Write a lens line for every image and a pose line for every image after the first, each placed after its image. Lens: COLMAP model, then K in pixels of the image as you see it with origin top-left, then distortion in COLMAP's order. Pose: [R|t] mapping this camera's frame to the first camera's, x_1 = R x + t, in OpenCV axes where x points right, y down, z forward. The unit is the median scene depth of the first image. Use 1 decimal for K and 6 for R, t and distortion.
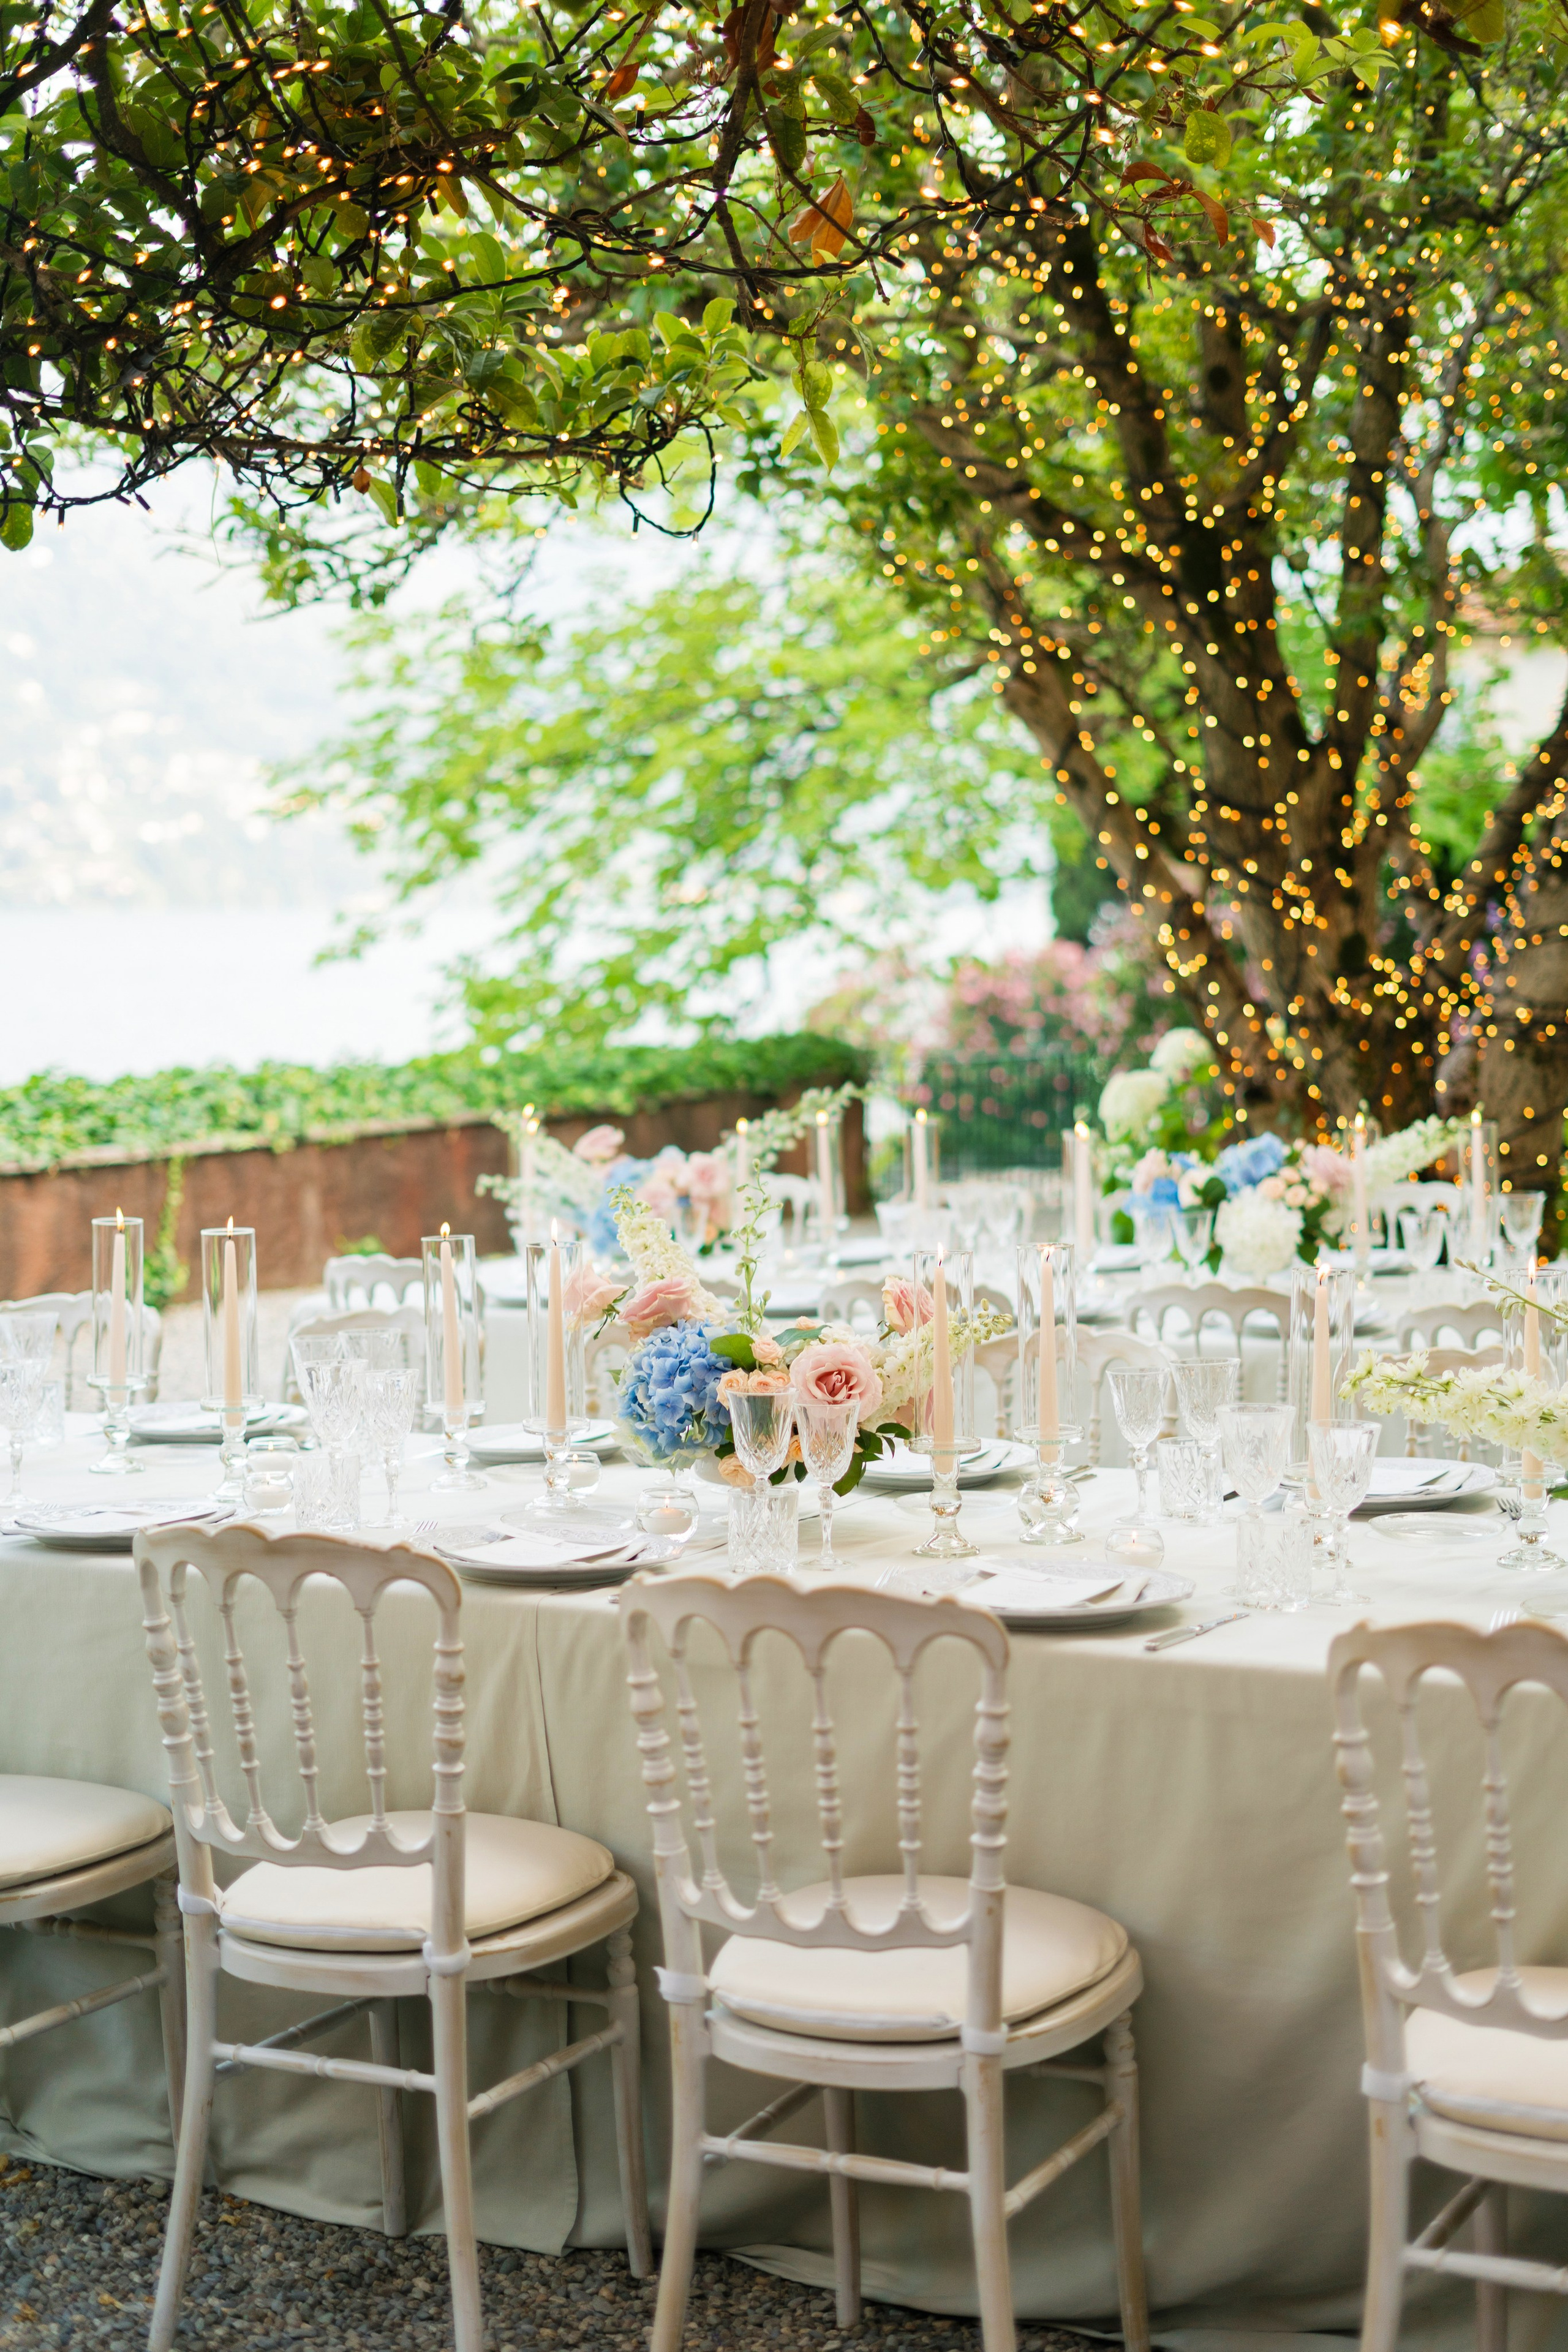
lens RADIAL K [[3448.7, 0, 785.2], [0, 3448.7, 1172.4], [0, 0, 1]] dist [-0.048468, 0.000000]
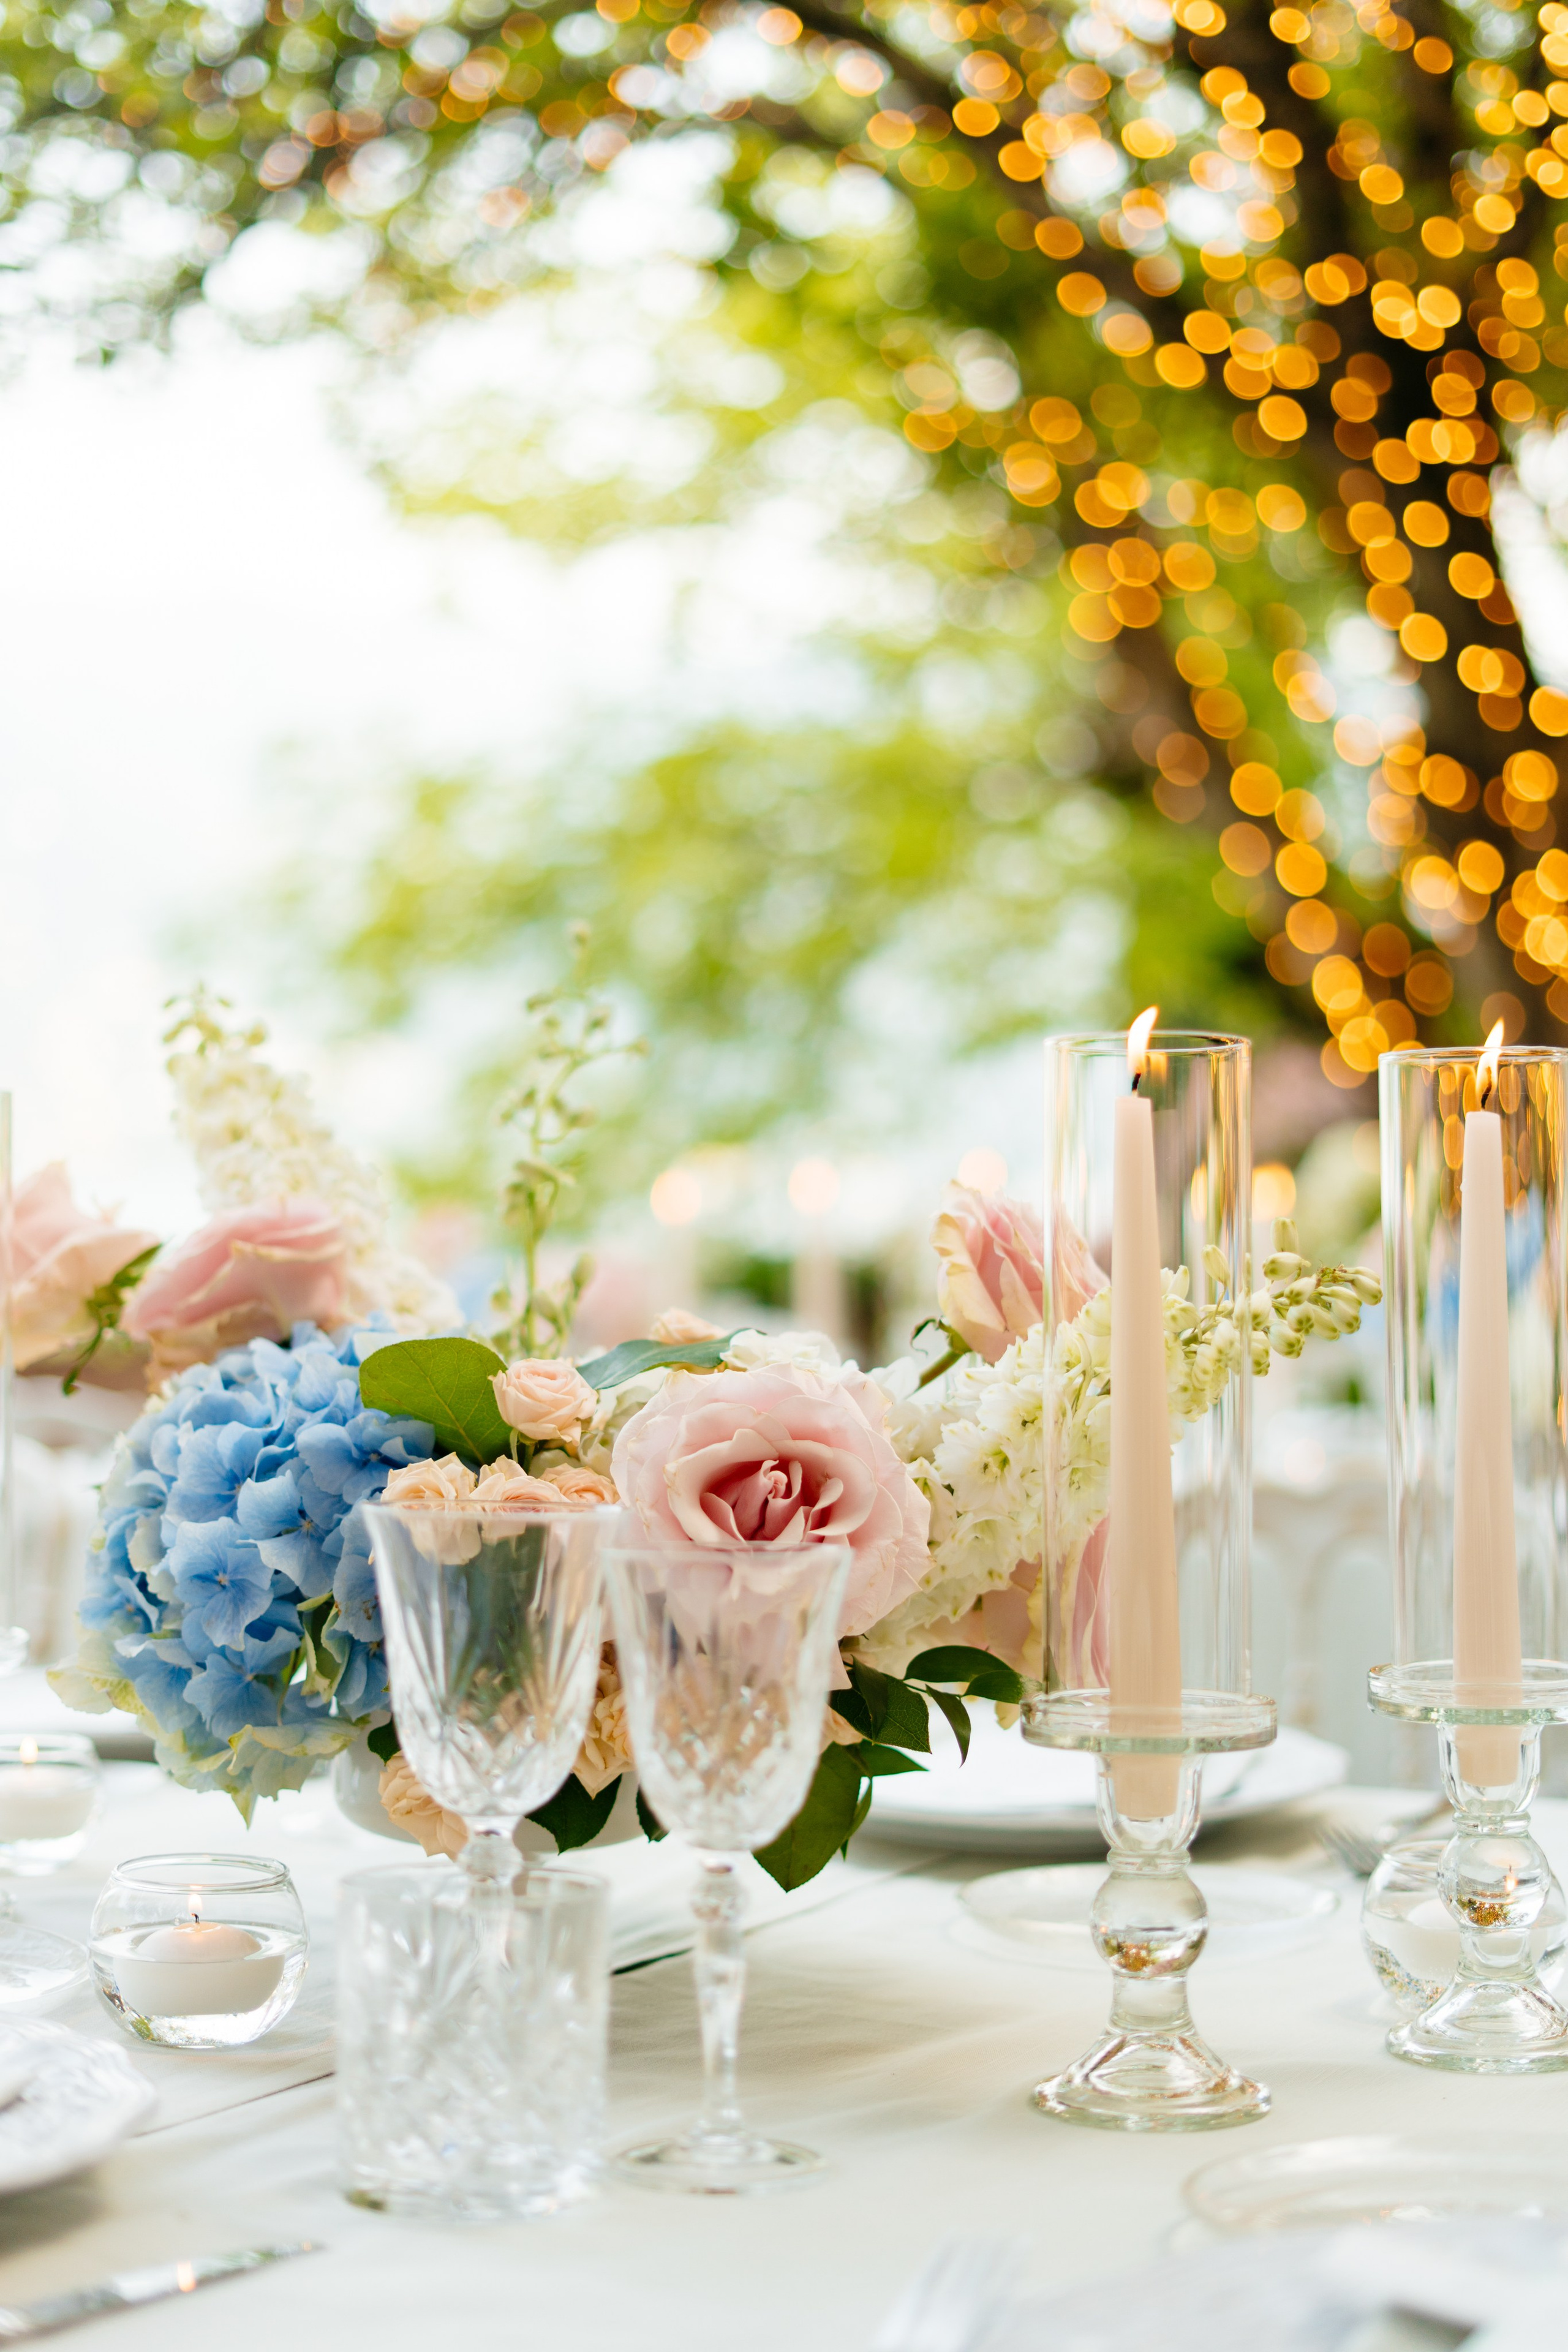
lens RADIAL K [[3448.7, 0, 782.4], [0, 3448.7, 1182.4], [0, 0, 1]] dist [-0.048468, 0.000000]
pose [[0.999898, 0.011845, -0.007986, 0.017479], [-0.012511, 0.995927, -0.089289, 0.059320], [0.006896, 0.089380, 0.995974, 0.697045]]
